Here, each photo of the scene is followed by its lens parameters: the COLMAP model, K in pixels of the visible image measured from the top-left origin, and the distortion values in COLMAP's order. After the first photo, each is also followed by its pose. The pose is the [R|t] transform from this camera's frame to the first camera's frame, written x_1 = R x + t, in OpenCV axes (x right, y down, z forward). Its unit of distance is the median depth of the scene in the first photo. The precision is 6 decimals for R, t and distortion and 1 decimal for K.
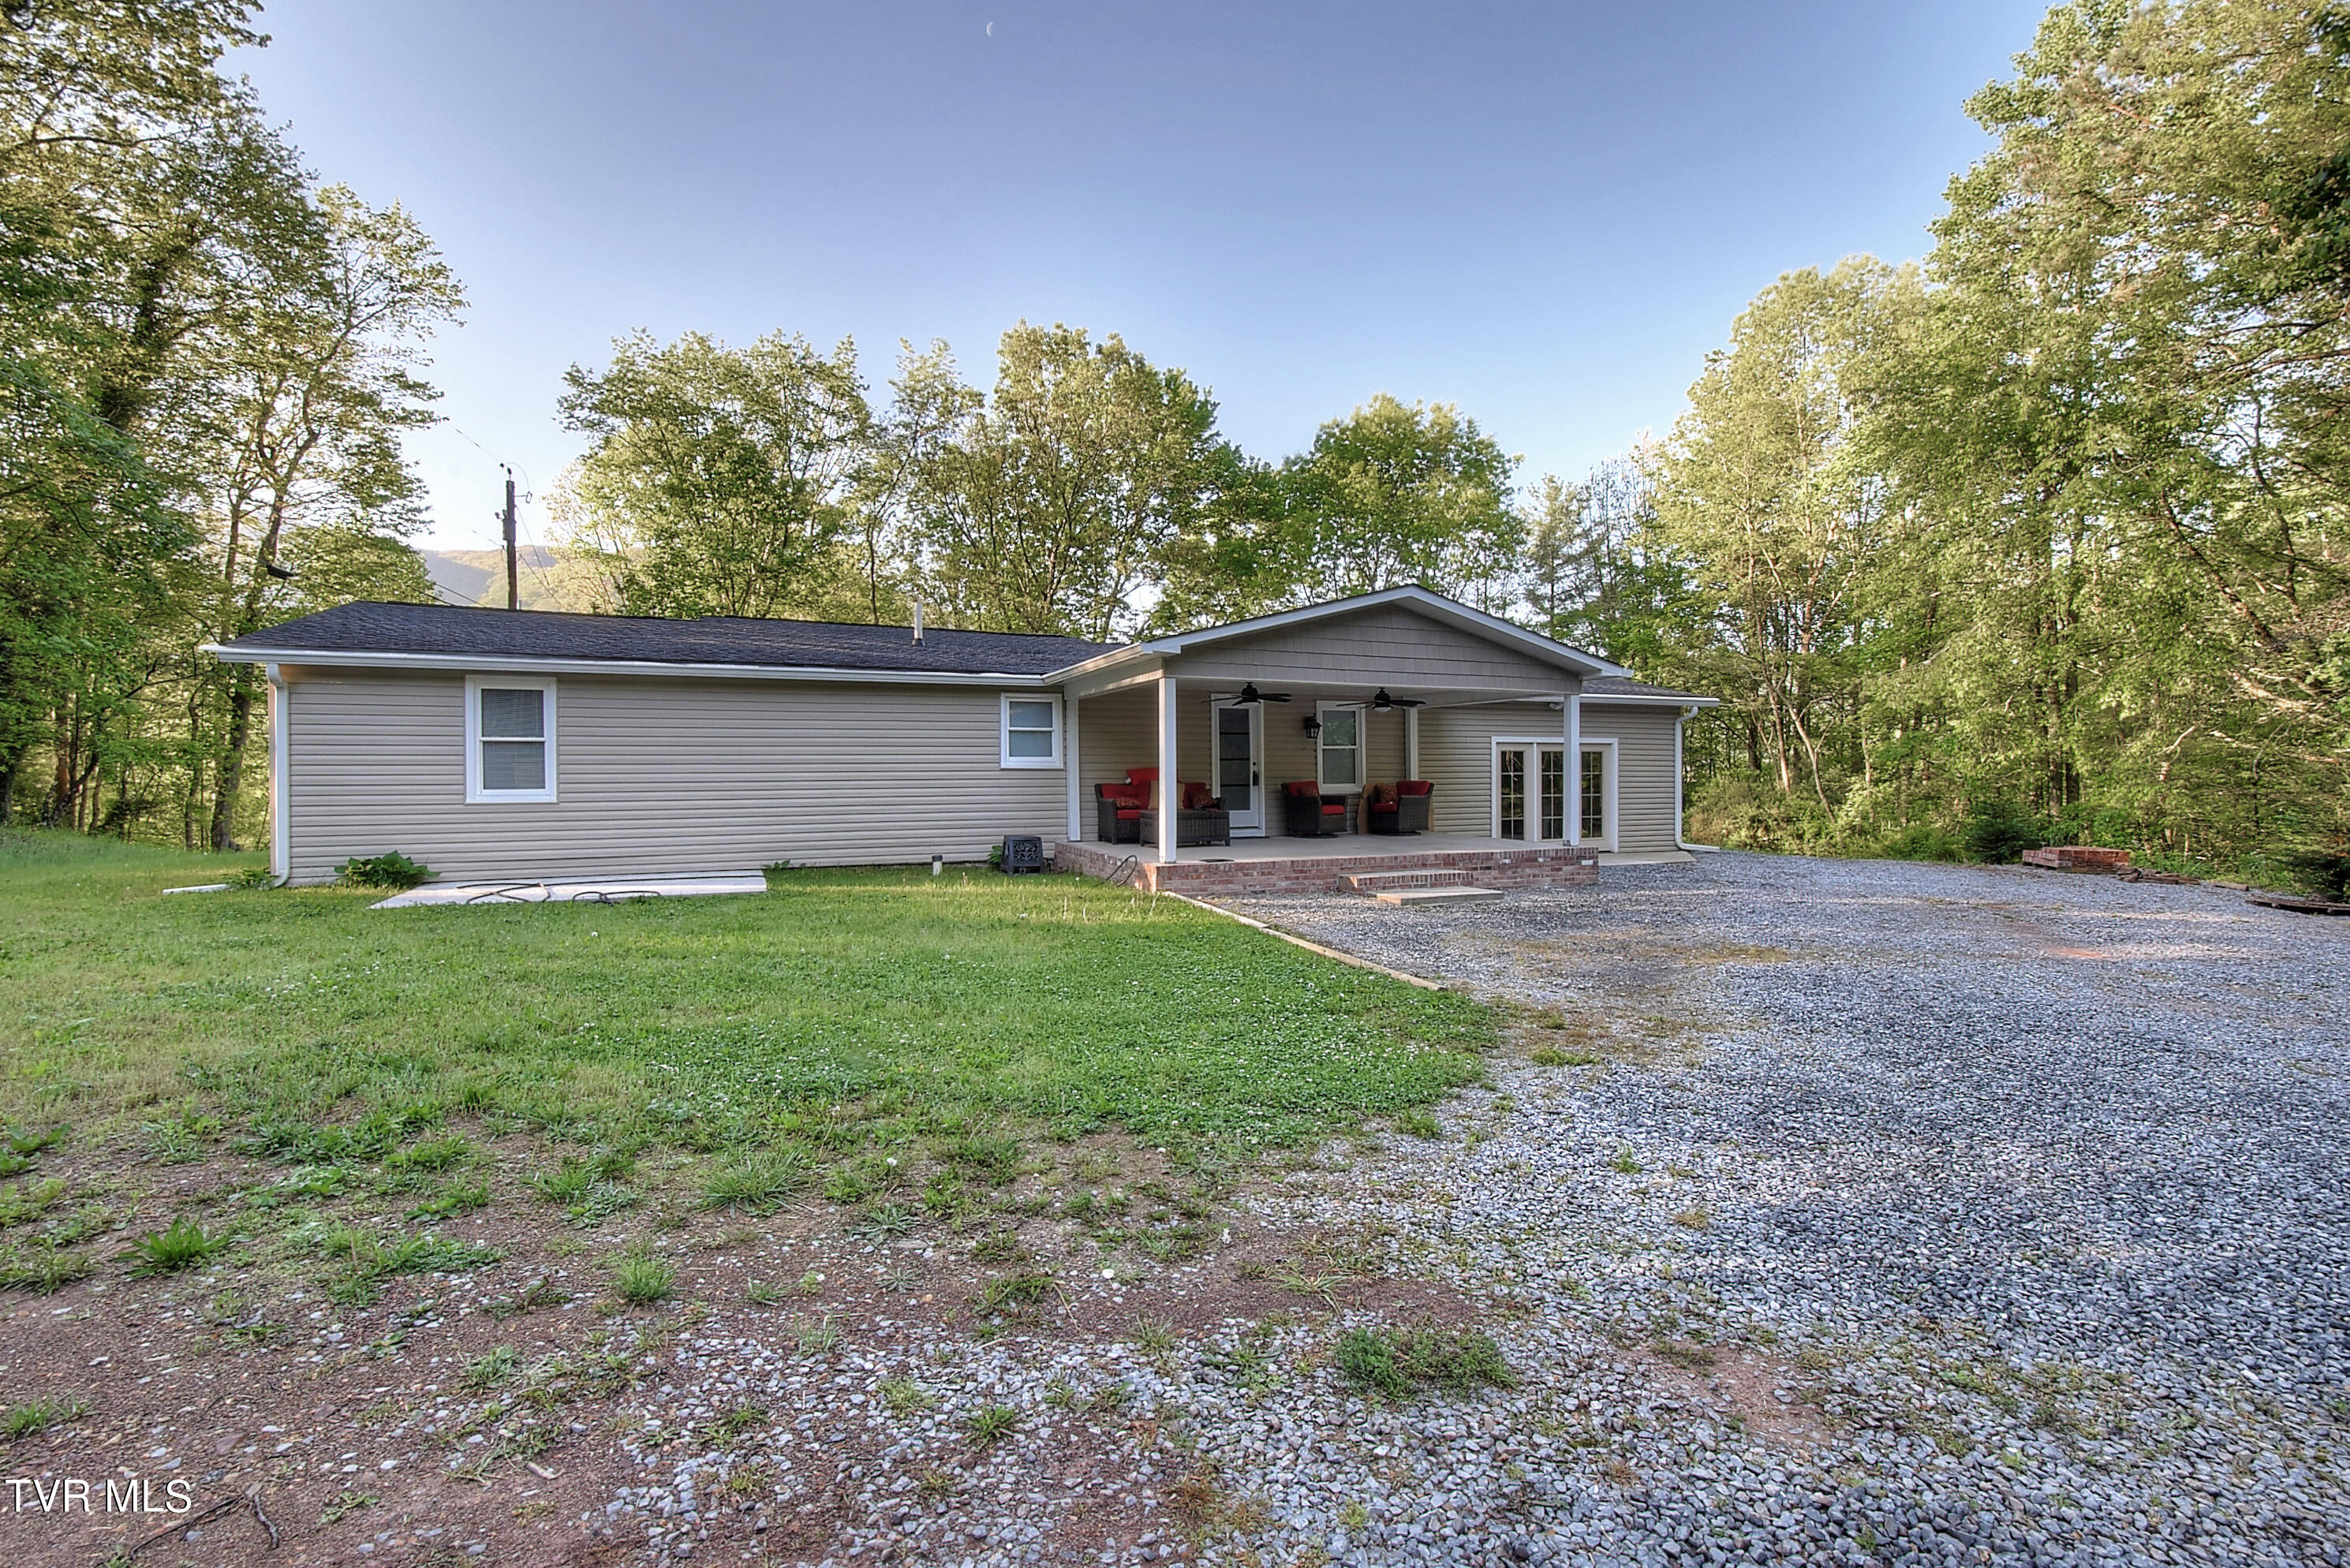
lens RADIAL K [[1034.6, 0, 1172.9], [0, 1034.6, 762.3], [0, 0, 1]] dist [-0.002880, -0.000125]
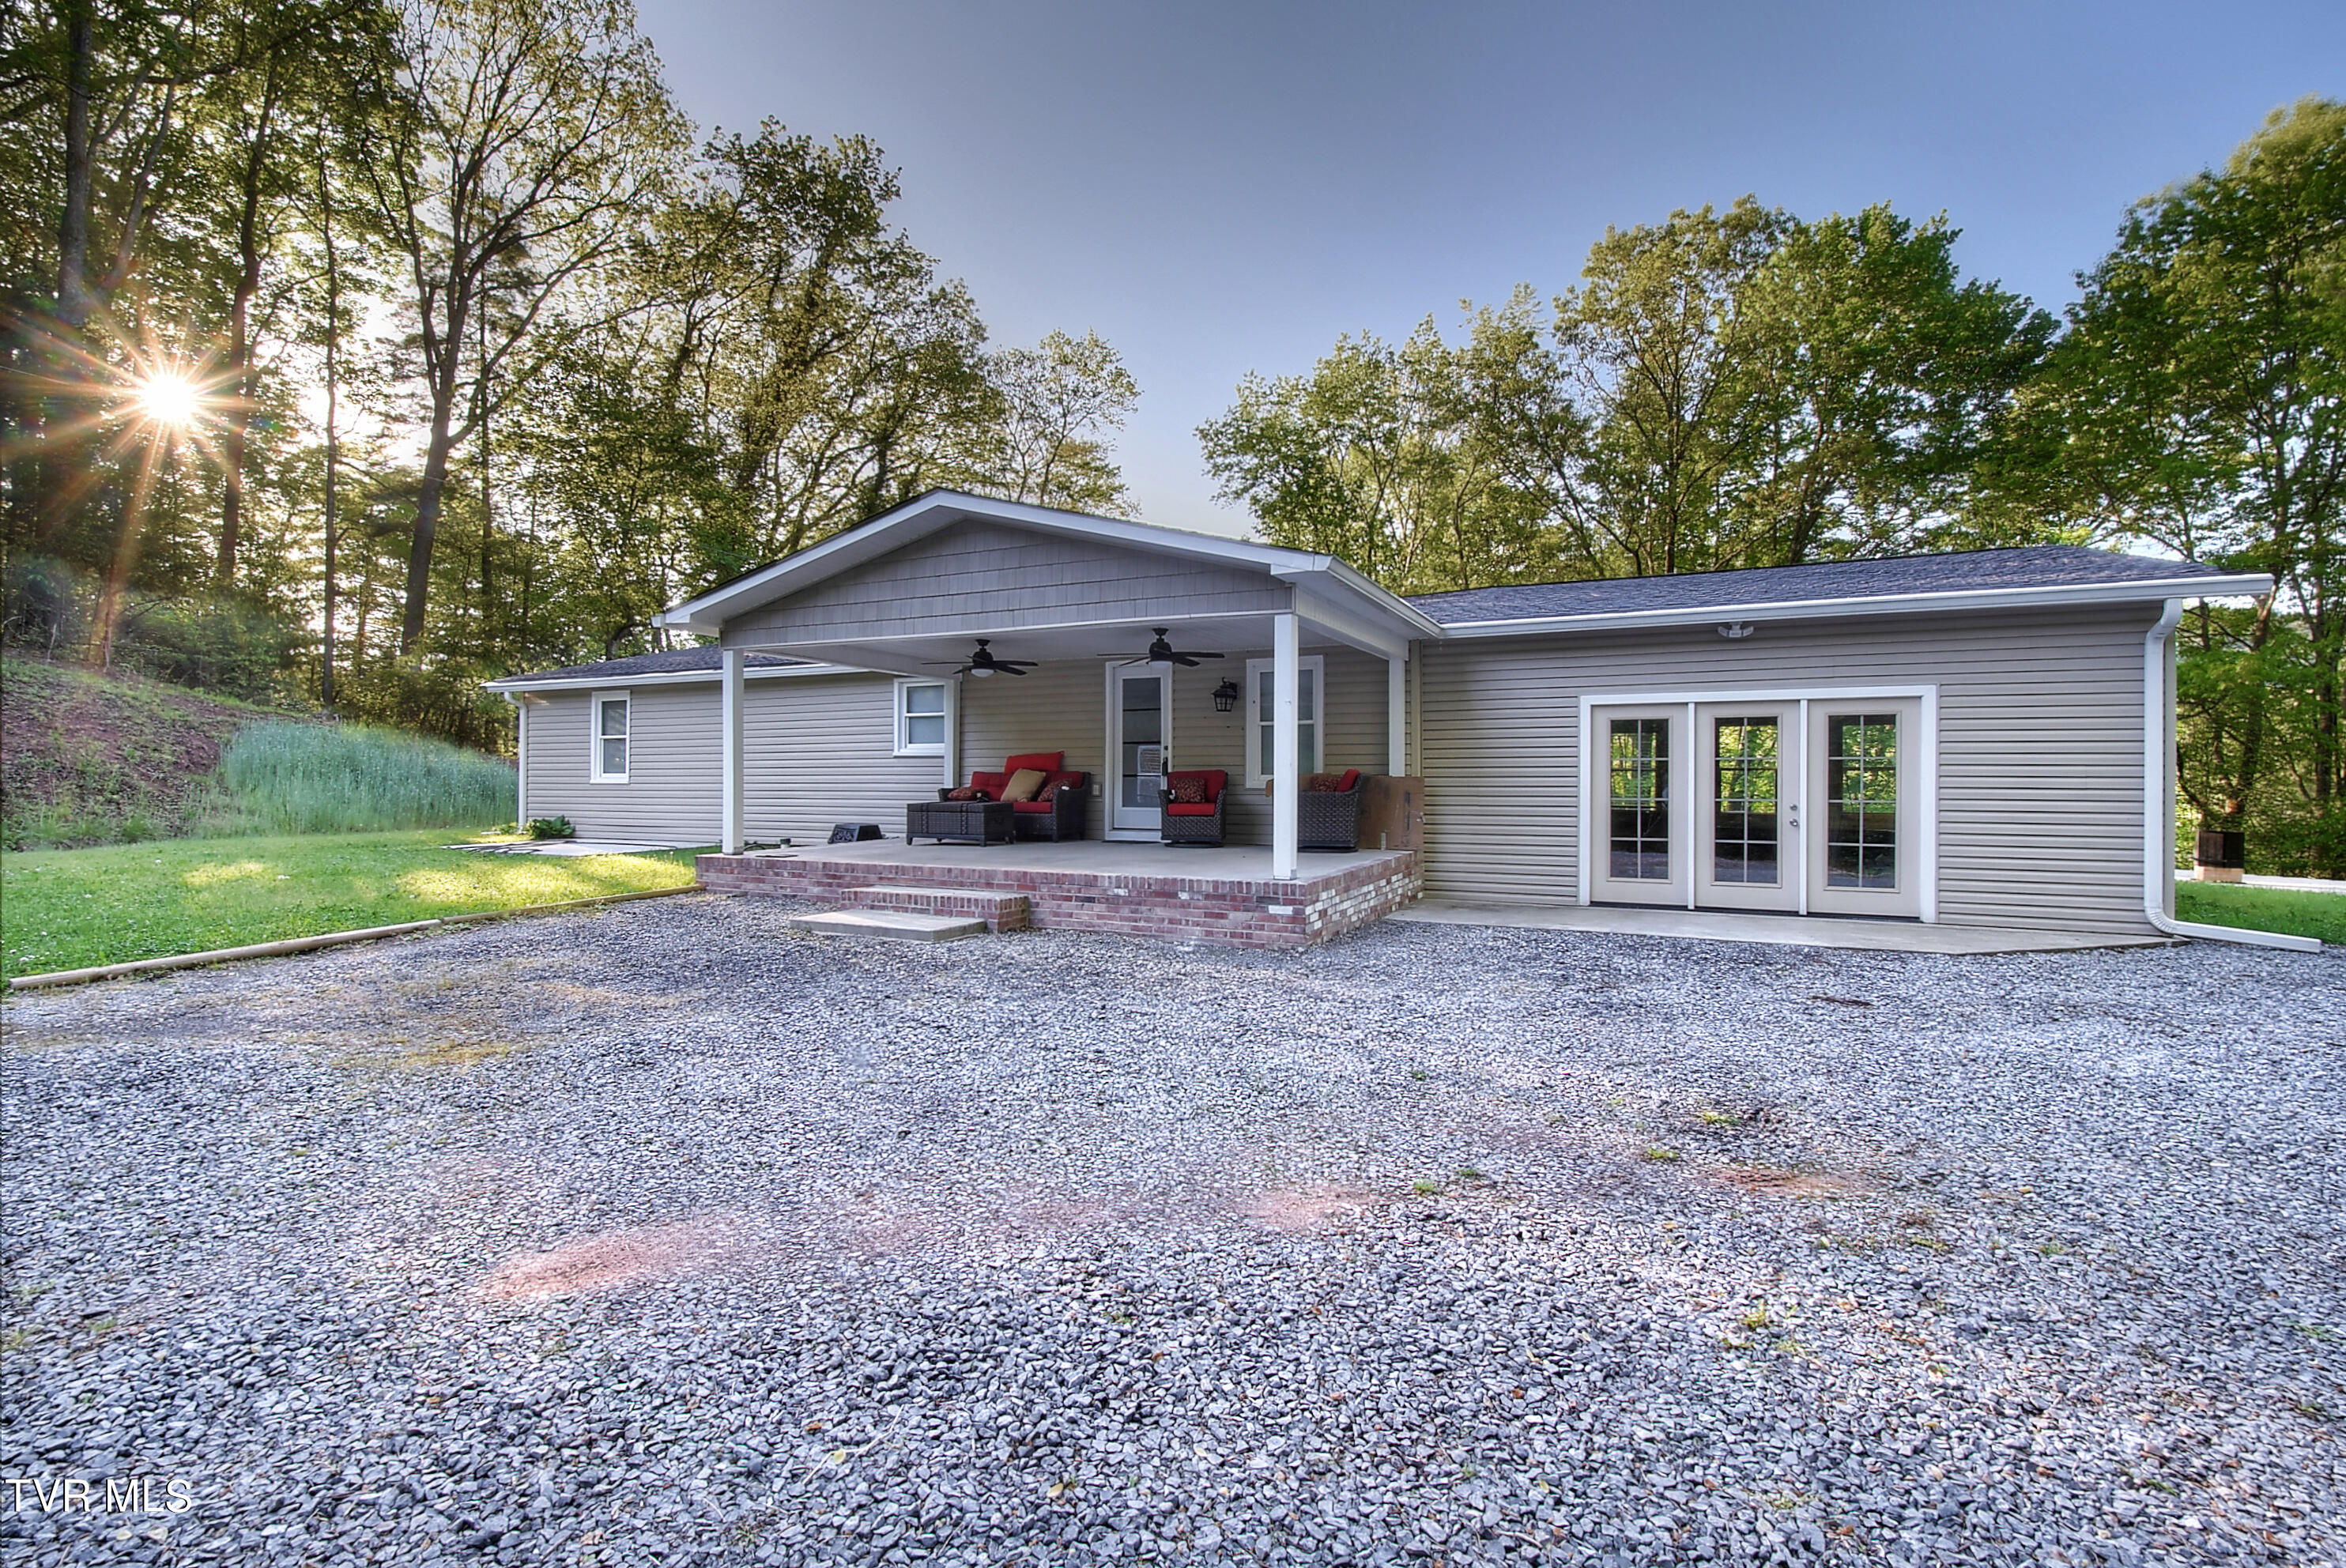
lens RADIAL K [[1024.0, 0, 1163.9], [0, 1024.0, 779.9], [0, 0, 1]] dist [0.001359, -0.006151]
pose [[0.663484, 0.006272, -0.748164, 0.535781], [0.005402, 0.999899, 0.013173, 0.012910], [0.748171, -0.012782, 0.663383, 0.402489]]
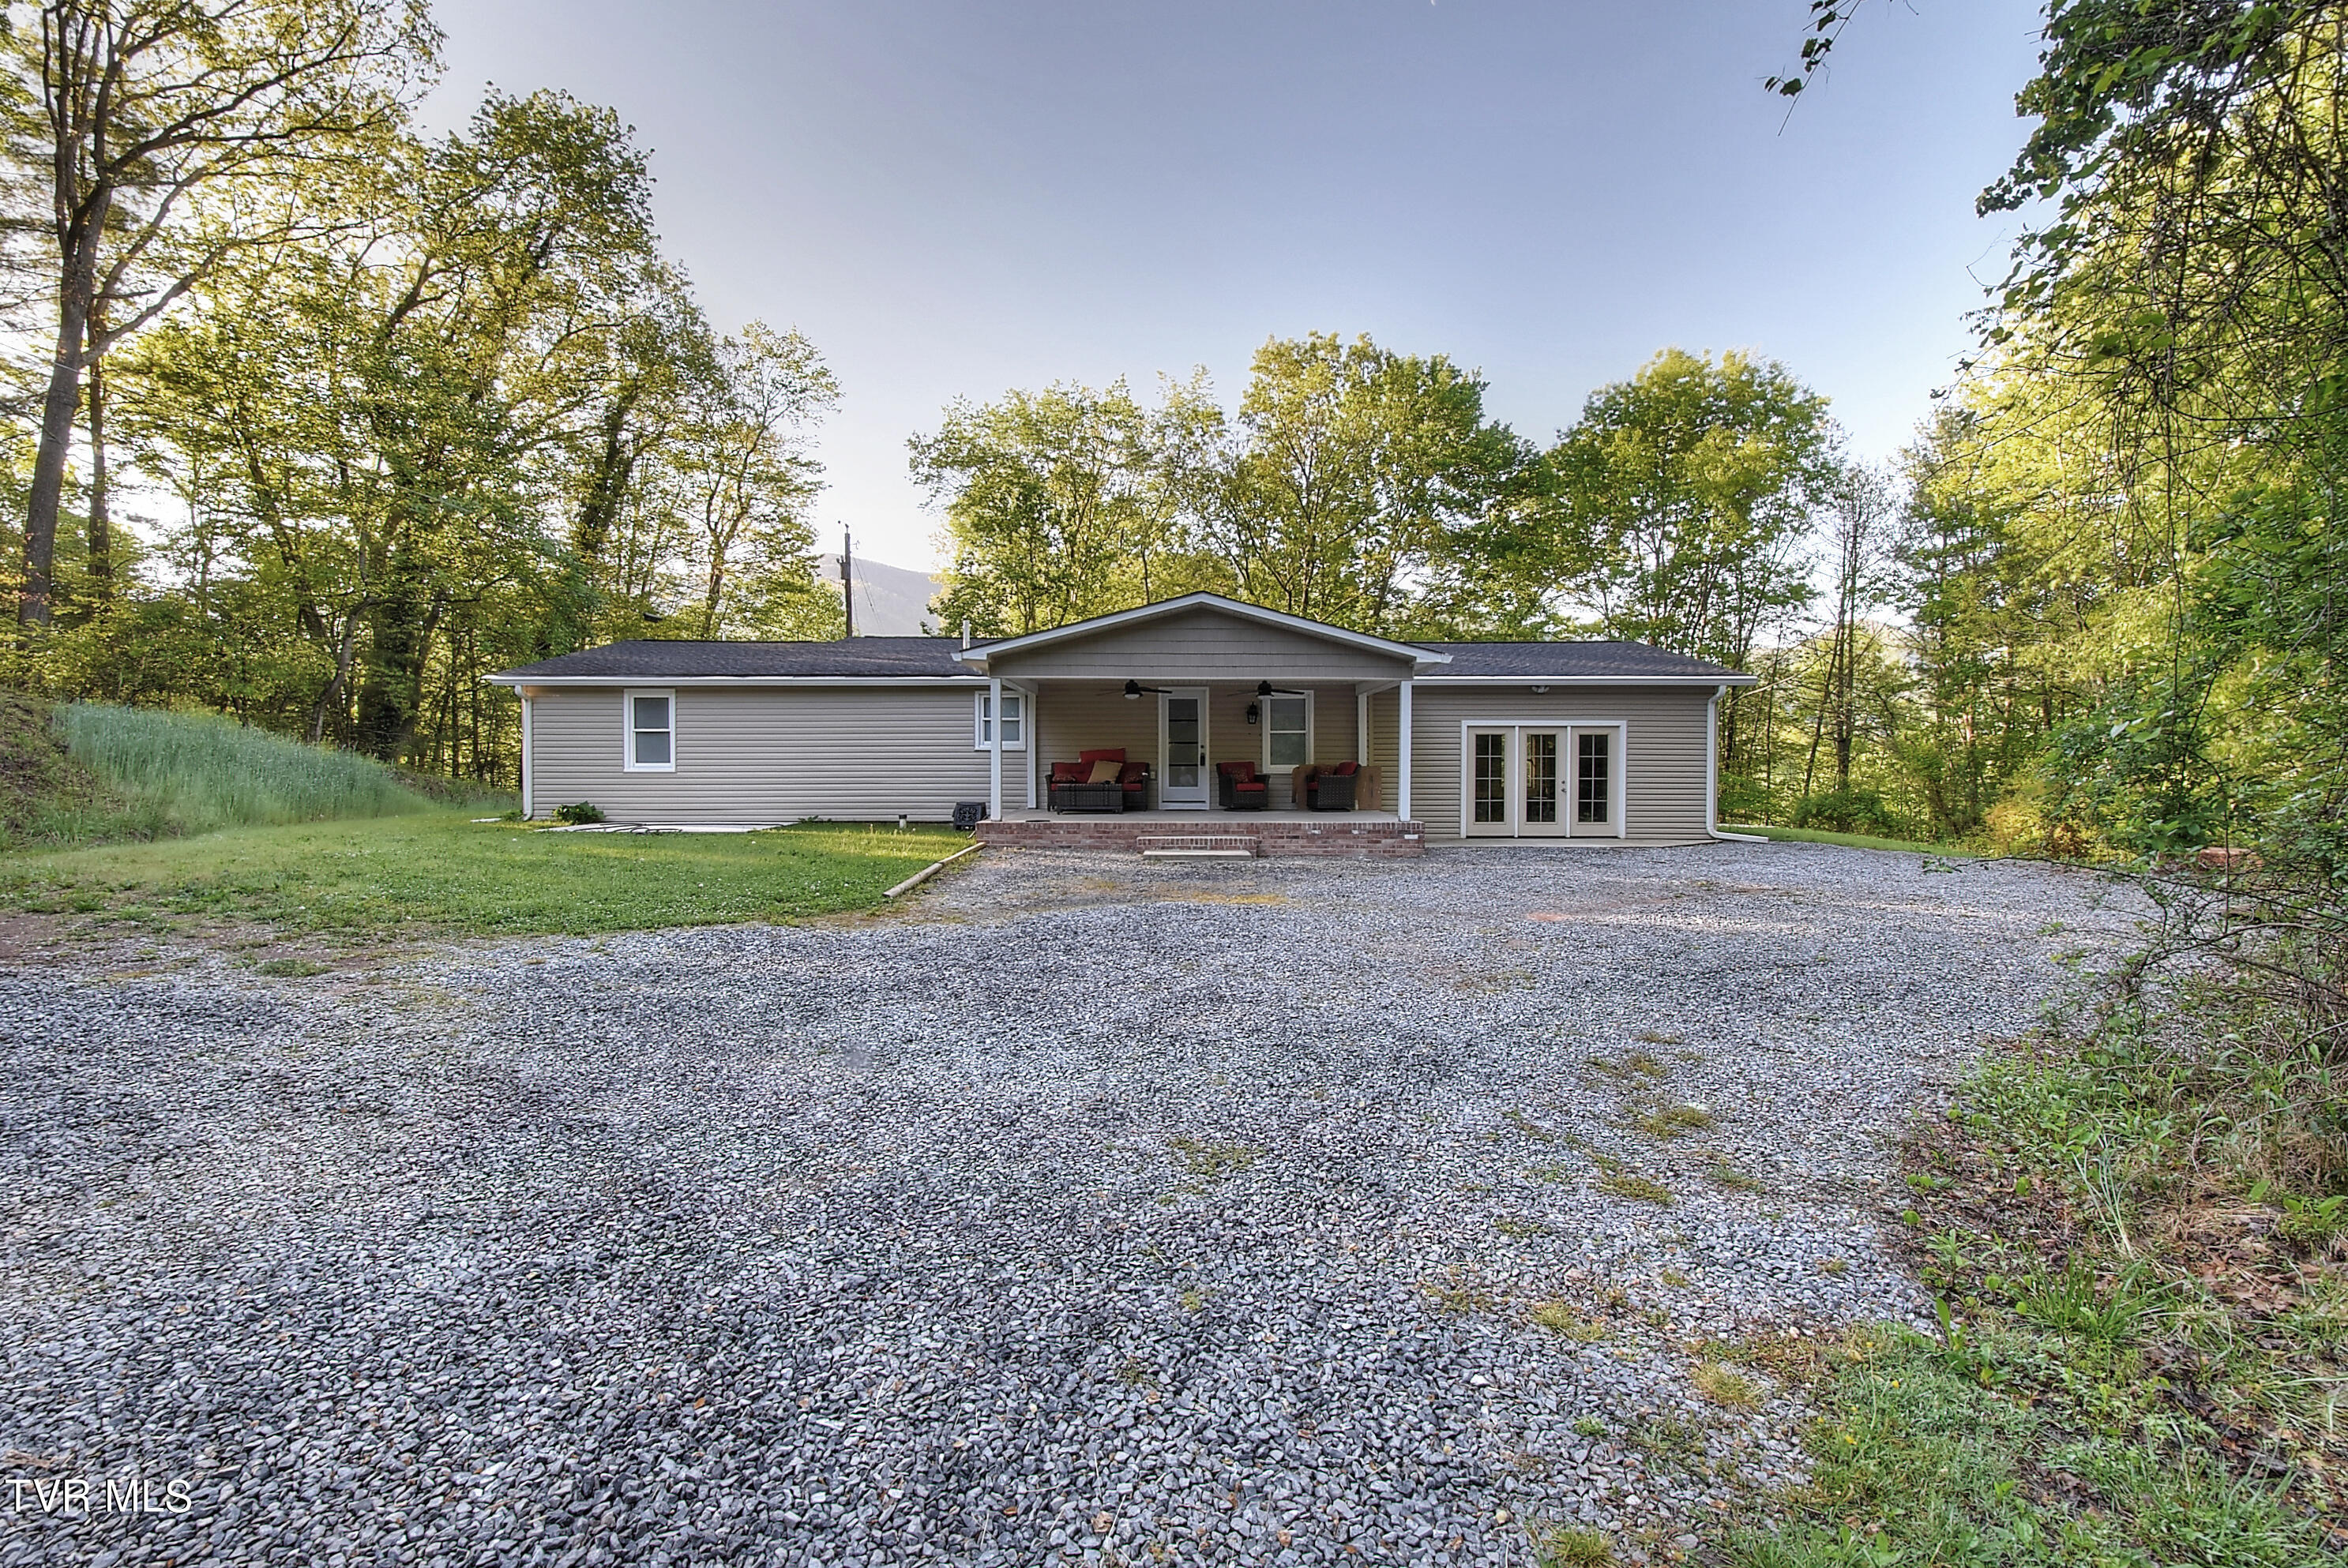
lens RADIAL K [[1024.8, 0, 1164.9], [0, 1024.8, 779.9], [0, 0, 1]] dist [0.001359, -0.006151]
pose [[0.917577, 0.009986, -0.397433, 0.406020], [0.000259, 0.999669, 0.025717, 0.007587], [0.397558, -0.023700, 0.917271, -0.050669]]
